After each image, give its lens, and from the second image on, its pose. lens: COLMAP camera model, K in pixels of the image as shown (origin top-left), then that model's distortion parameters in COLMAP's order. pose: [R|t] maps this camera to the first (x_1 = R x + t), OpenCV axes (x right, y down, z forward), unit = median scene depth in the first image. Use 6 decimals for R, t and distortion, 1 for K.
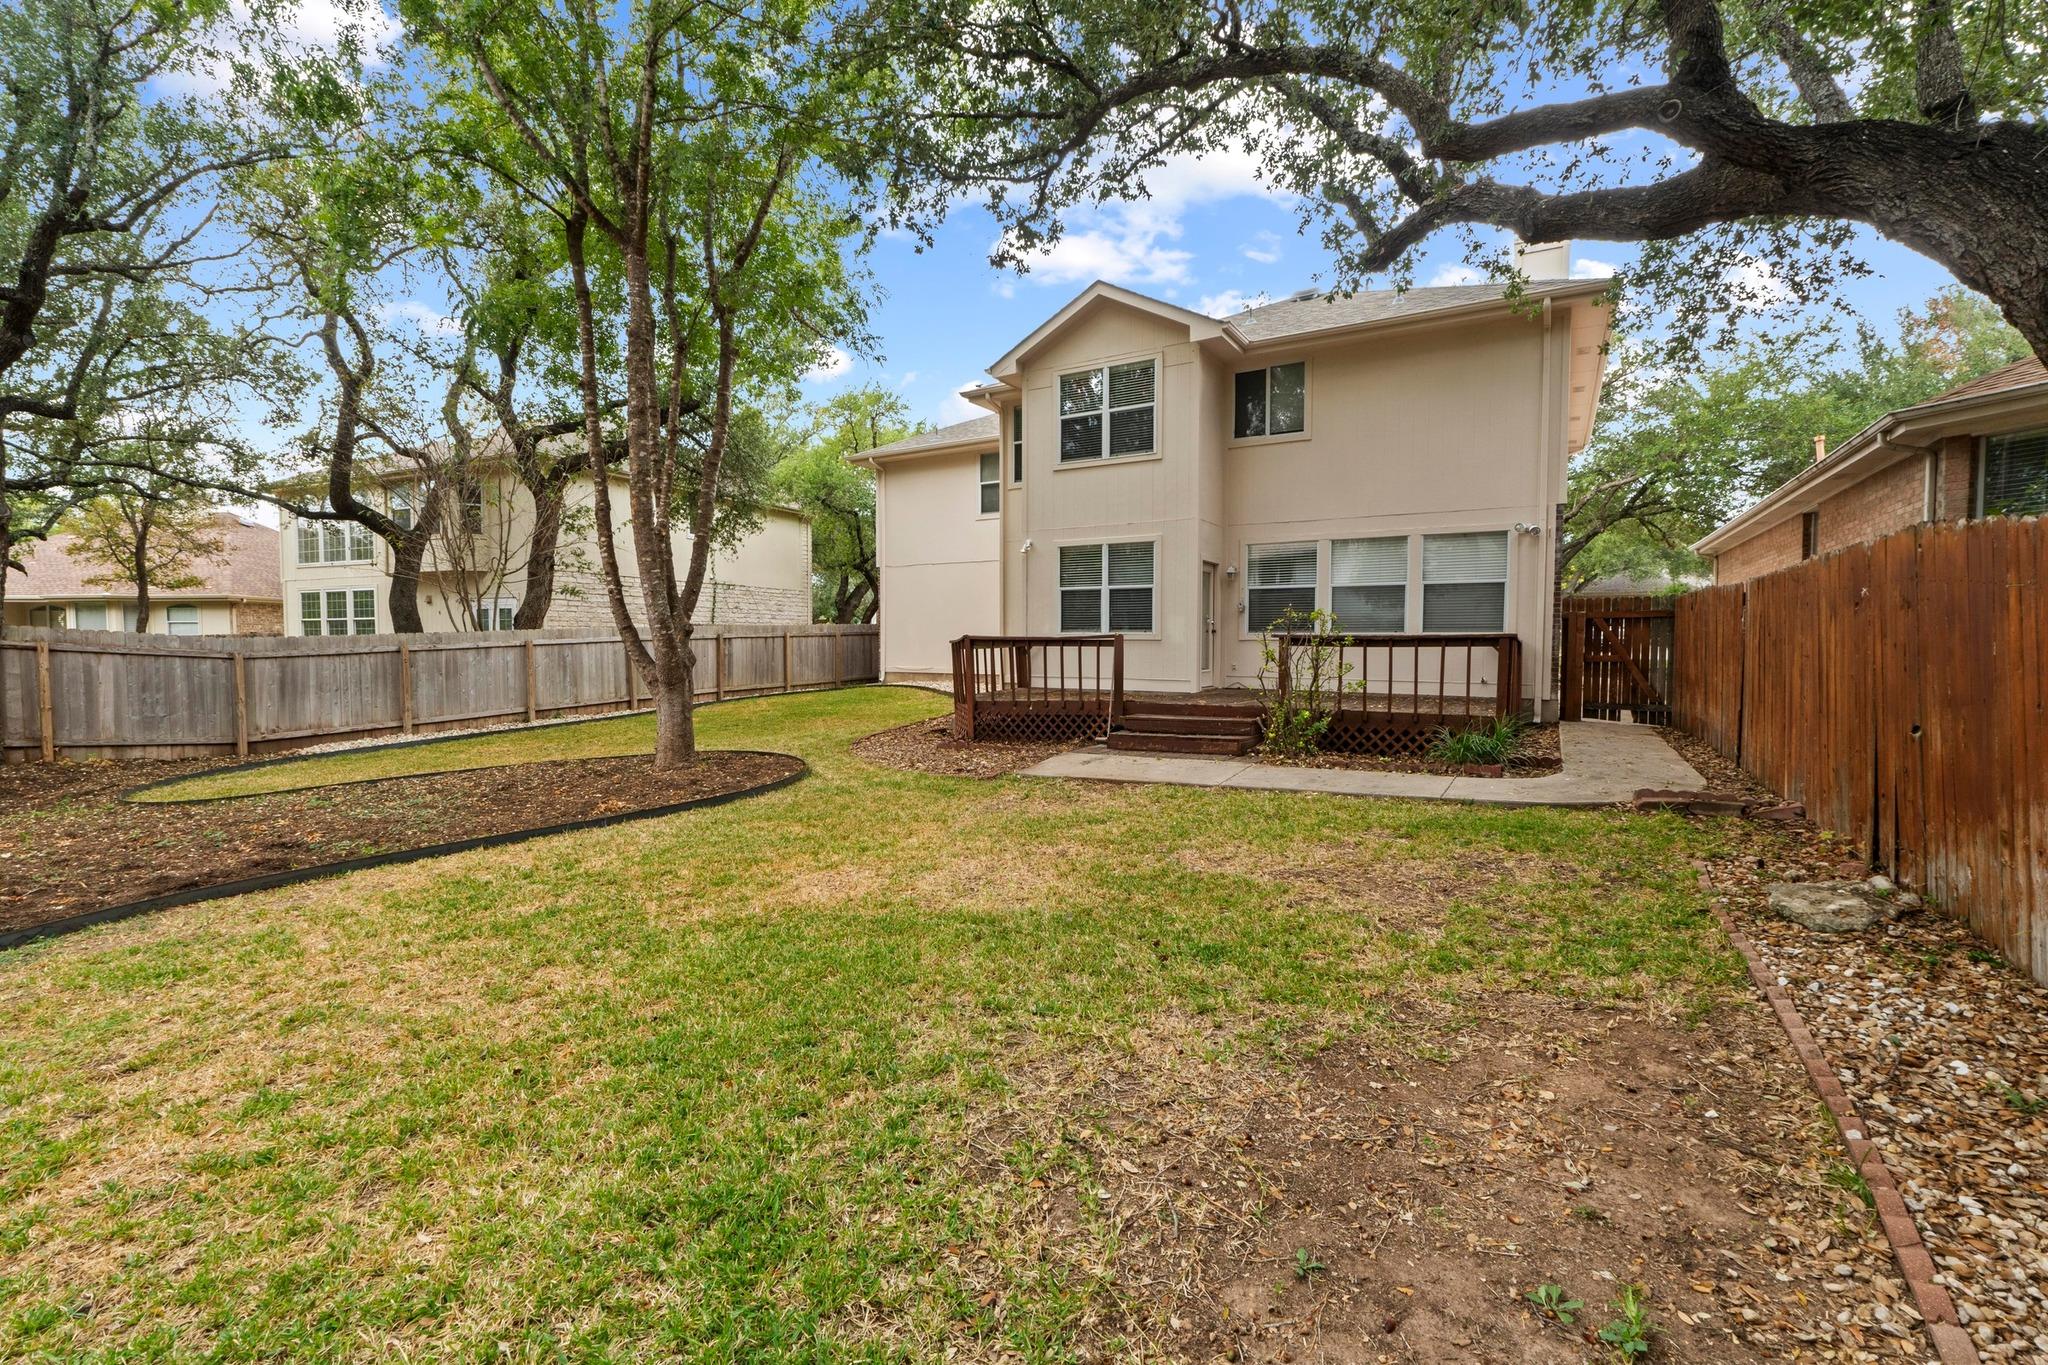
lens RADIAL K [[873.4, 0, 1024.0], [0, 873.4, 682.5], [0, 0, 1]] dist [0.000472, 0.000014]
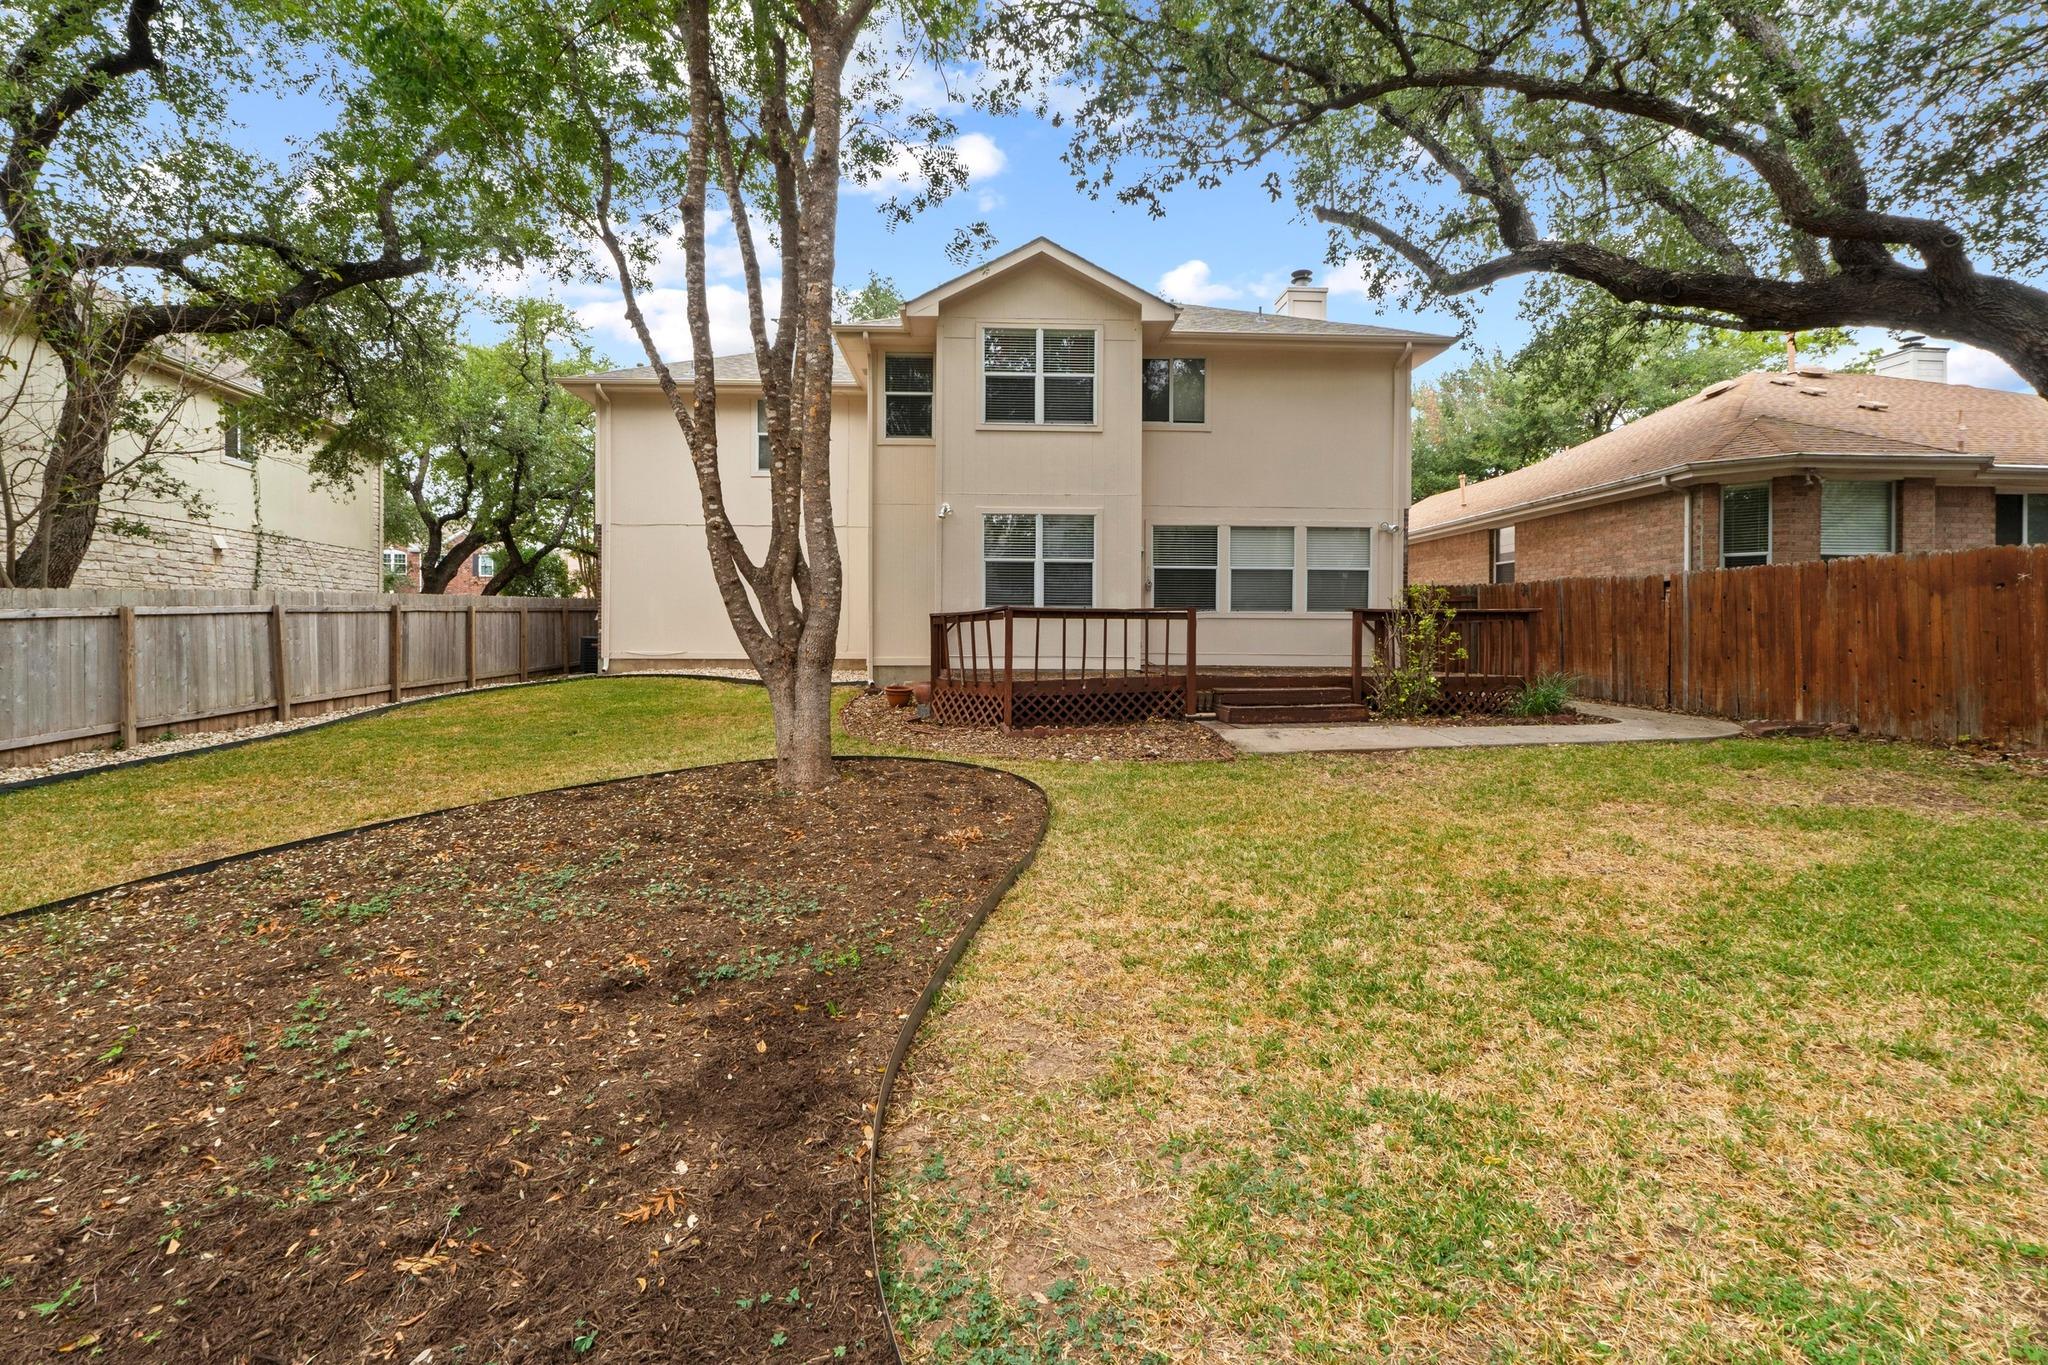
lens RADIAL K [[886.8, 0, 1023.0], [0, 886.8, 647.6], [0, 0, 1]] dist [-0.002625, 0.000002]
pose [[0.835910, -0.008189, 0.548805, -0.452081], [0.022897, 0.999539, -0.019960, 0.004007], [-0.548389, 0.029251, 0.835712, 0.215403]]
